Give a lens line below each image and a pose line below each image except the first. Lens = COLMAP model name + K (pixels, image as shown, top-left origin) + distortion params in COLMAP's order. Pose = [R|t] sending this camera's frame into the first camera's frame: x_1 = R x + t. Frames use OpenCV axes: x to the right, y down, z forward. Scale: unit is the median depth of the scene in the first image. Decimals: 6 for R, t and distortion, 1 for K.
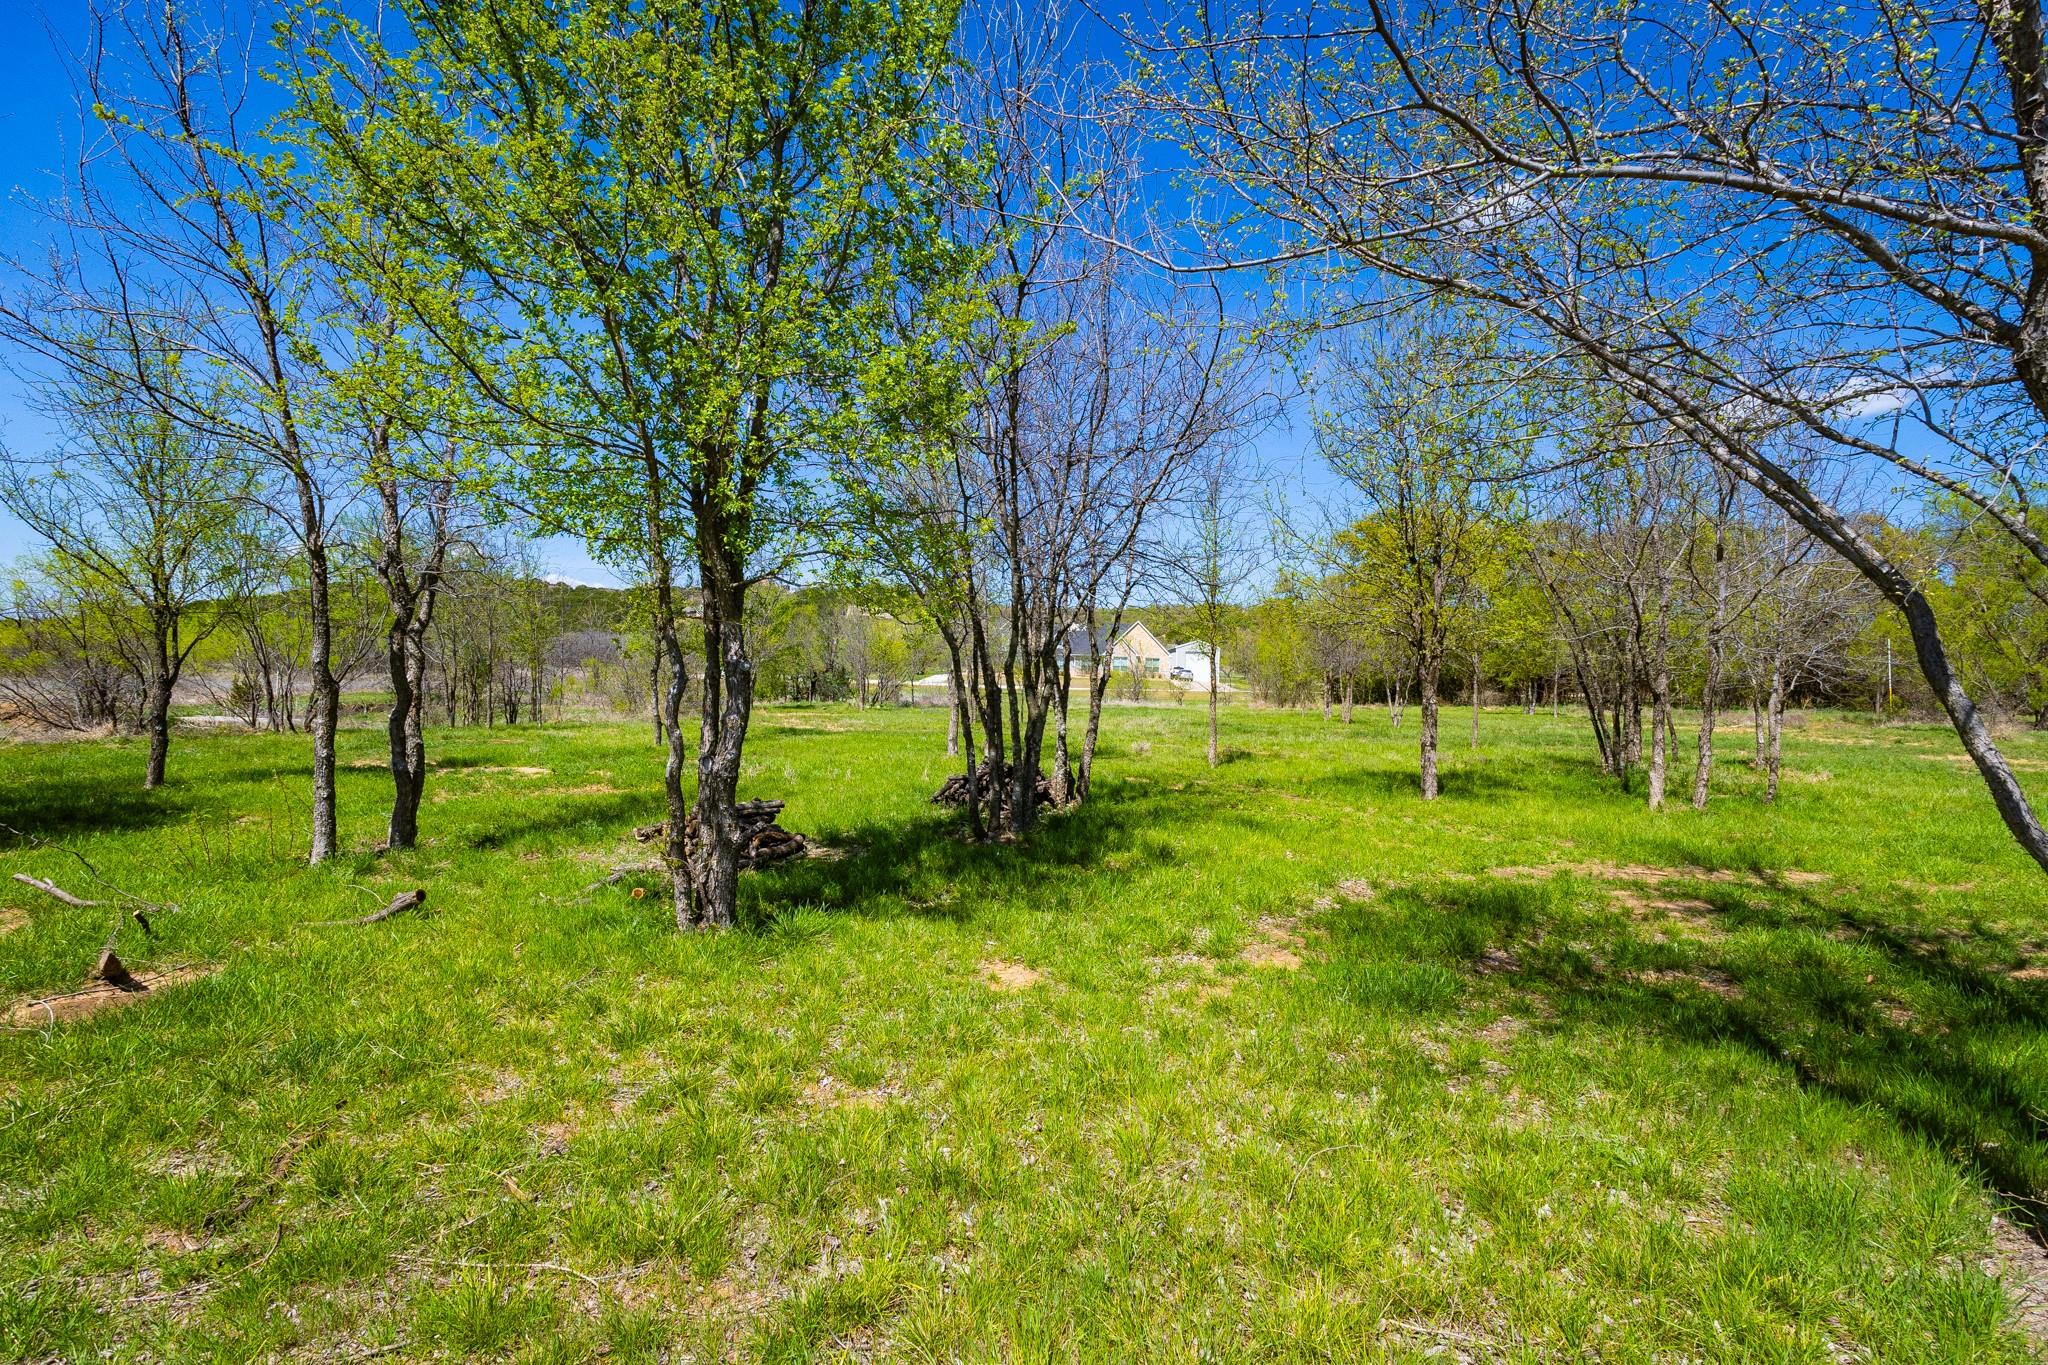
lens RADIAL K [[1146.9, 0, 1024.0], [0, 1146.9, 682.5], [0, 0, 1]] dist [-0.000801, -0.000098]
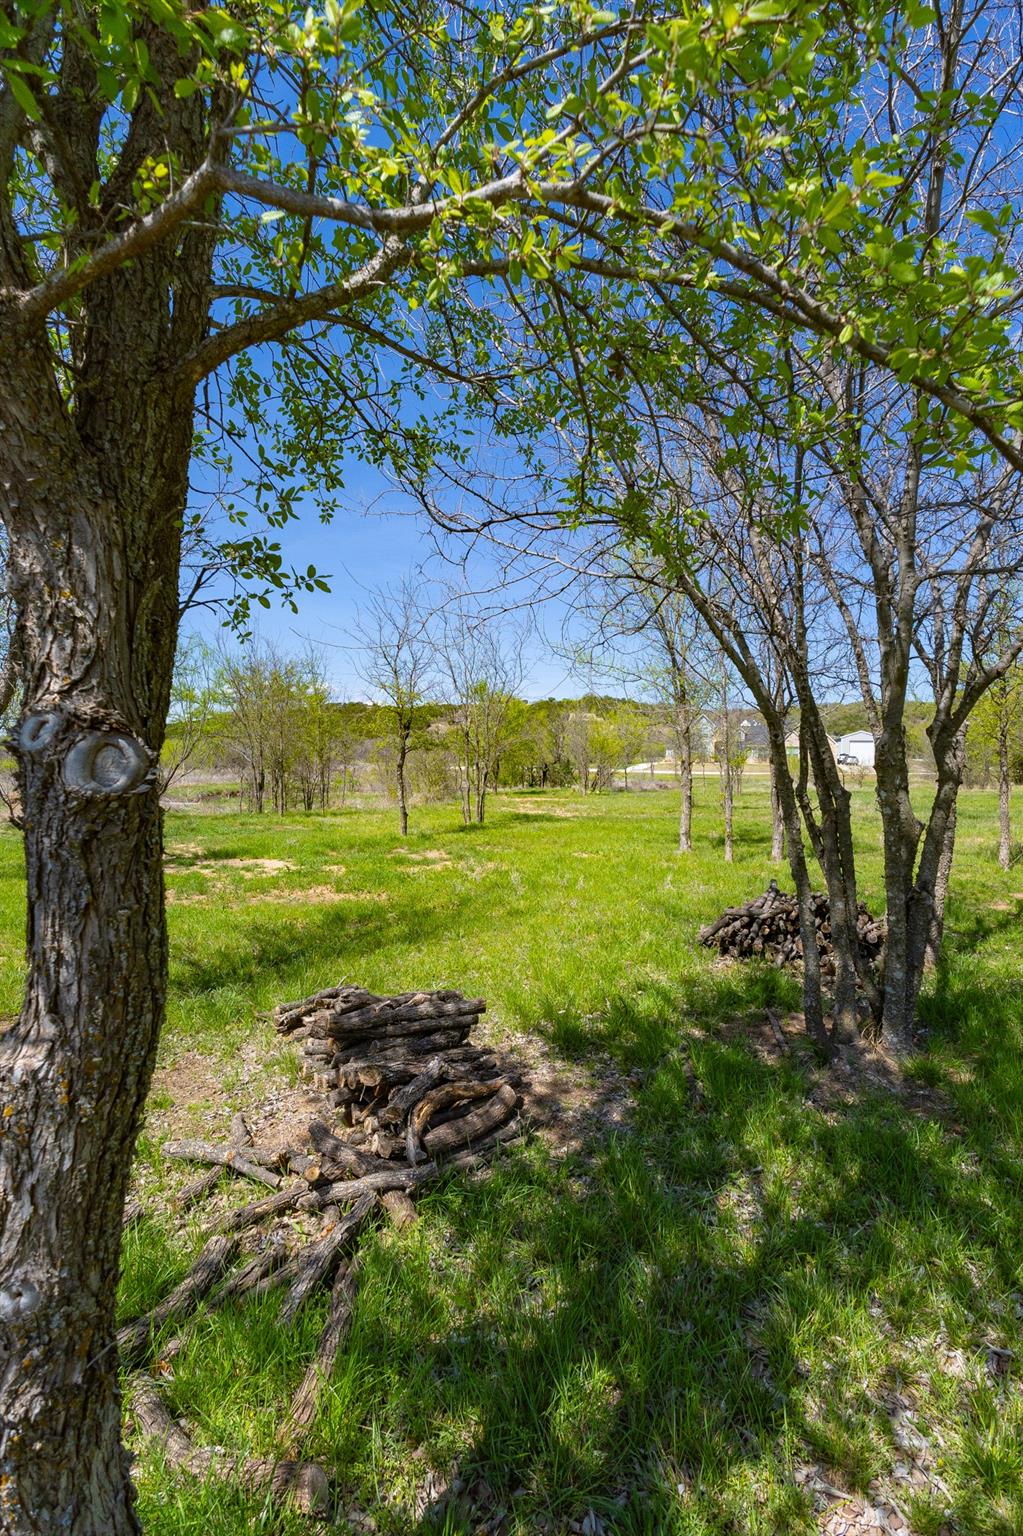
lens RADIAL K [[860.2, 0, 511.5], [0, 860.2, 768.0], [0, 0, 1]] dist [-0.000801, -0.000098]
pose [[0.975490, -0.016424, -0.219429, -0.021935], [0.015924, 0.999865, -0.004045, -0.001937], [0.219466, 0.000451, 0.975620, 0.128392]]
